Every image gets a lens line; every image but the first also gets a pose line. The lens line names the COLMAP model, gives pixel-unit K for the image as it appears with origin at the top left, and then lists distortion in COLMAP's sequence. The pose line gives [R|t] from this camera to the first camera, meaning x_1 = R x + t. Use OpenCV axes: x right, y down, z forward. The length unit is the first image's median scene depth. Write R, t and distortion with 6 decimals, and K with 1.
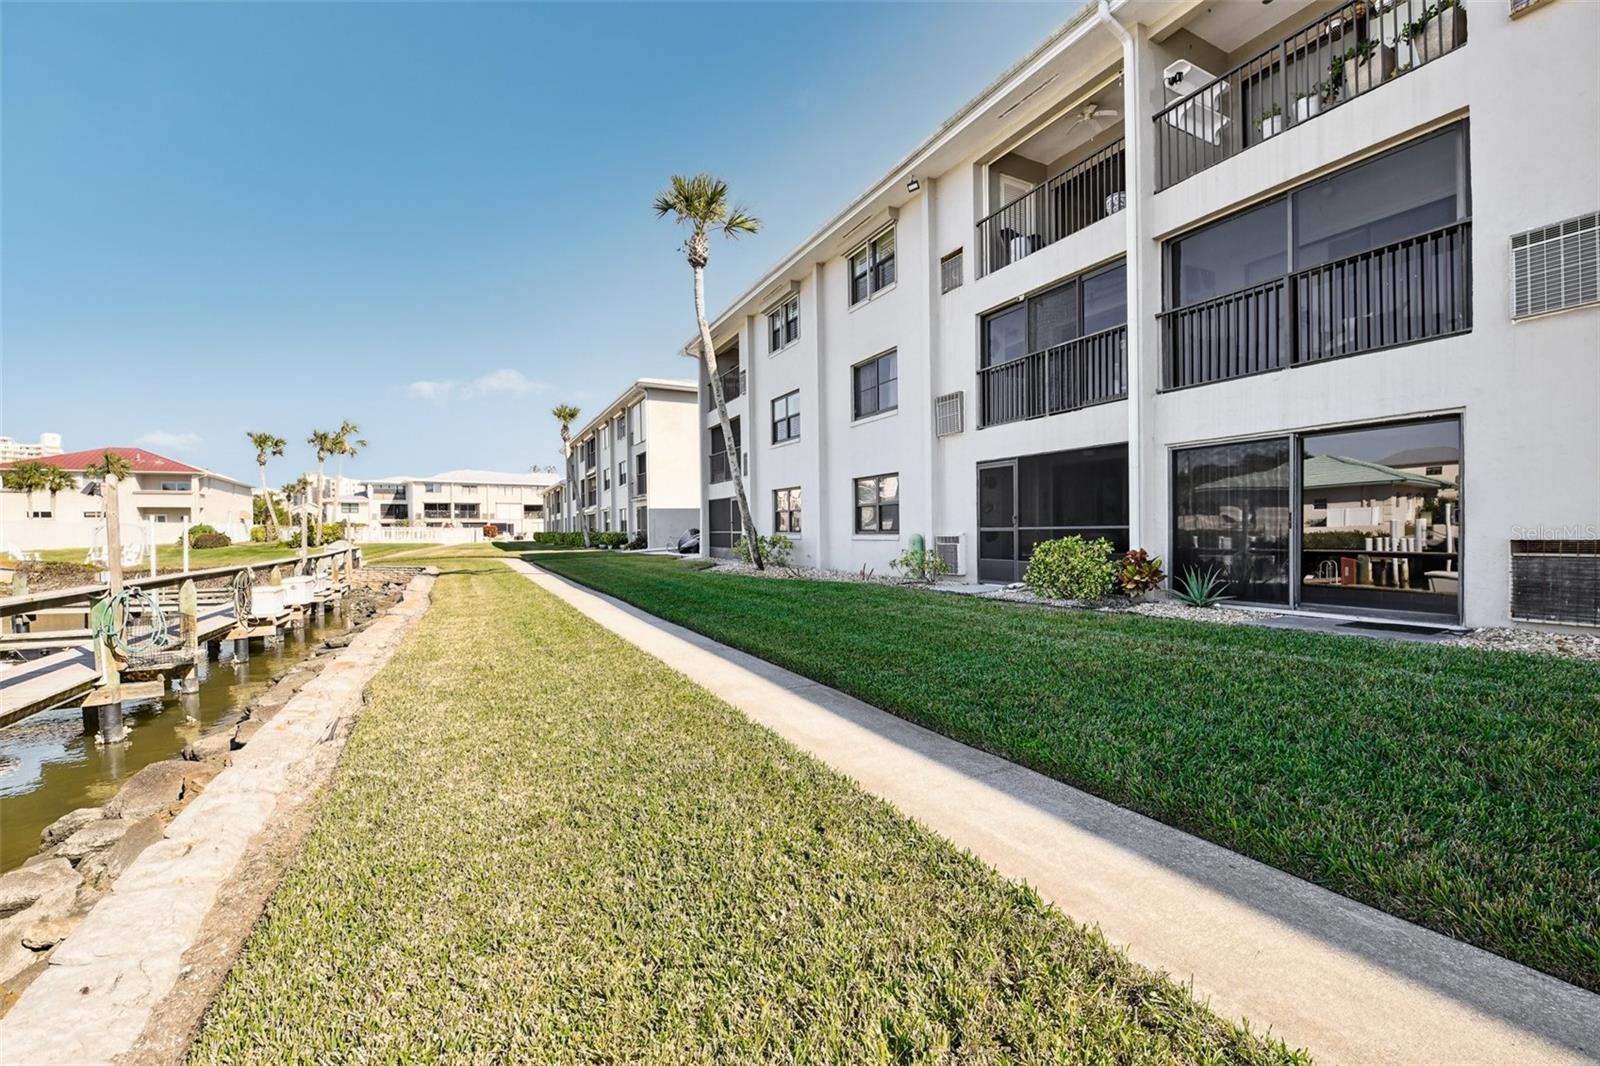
lens RADIAL K [[656.9, 0, 800.0], [0, 656.9, 533.0], [0, 0, 1]] dist [-0.021693, -0.000042]
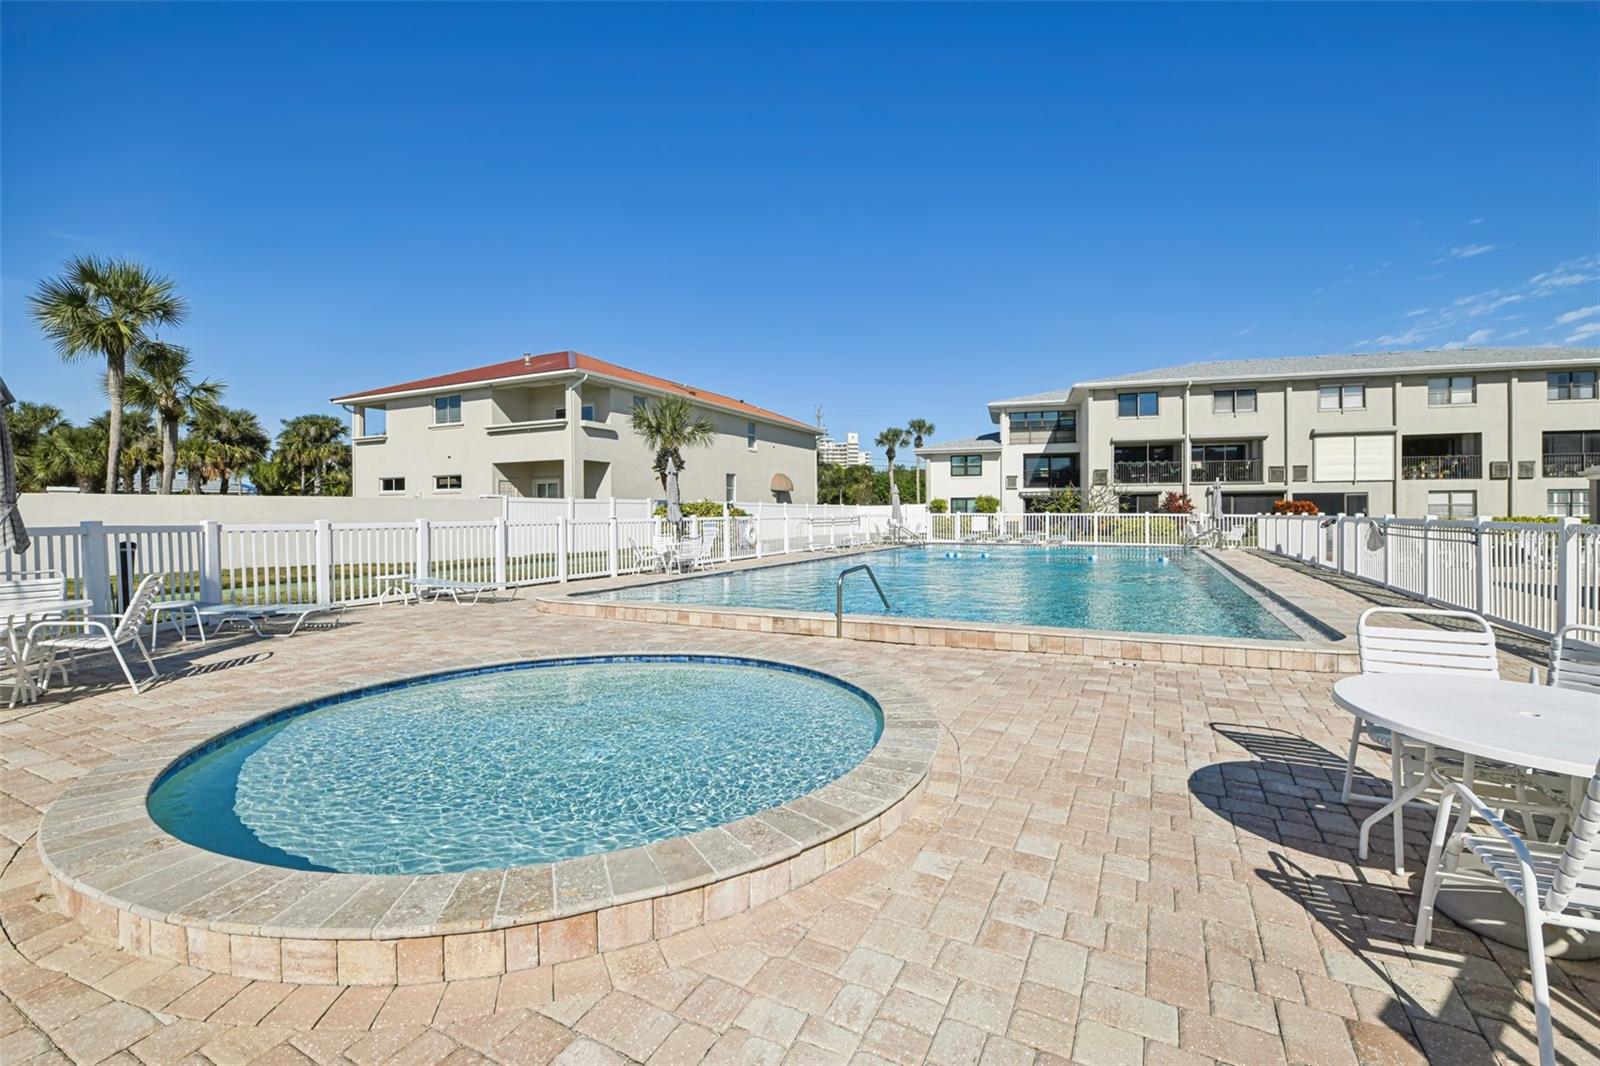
lens RADIAL K [[666.6, 0, 807.0], [0, 666.6, 517.9], [0, 0, 1]] dist [-0.001502, -0.000089]
pose [[0.572071, 0.017298, -0.820022, -0.354148], [-0.003482, 0.999820, 0.018662, -0.008160], [0.820197, -0.007821, 0.572028, 0.620467]]
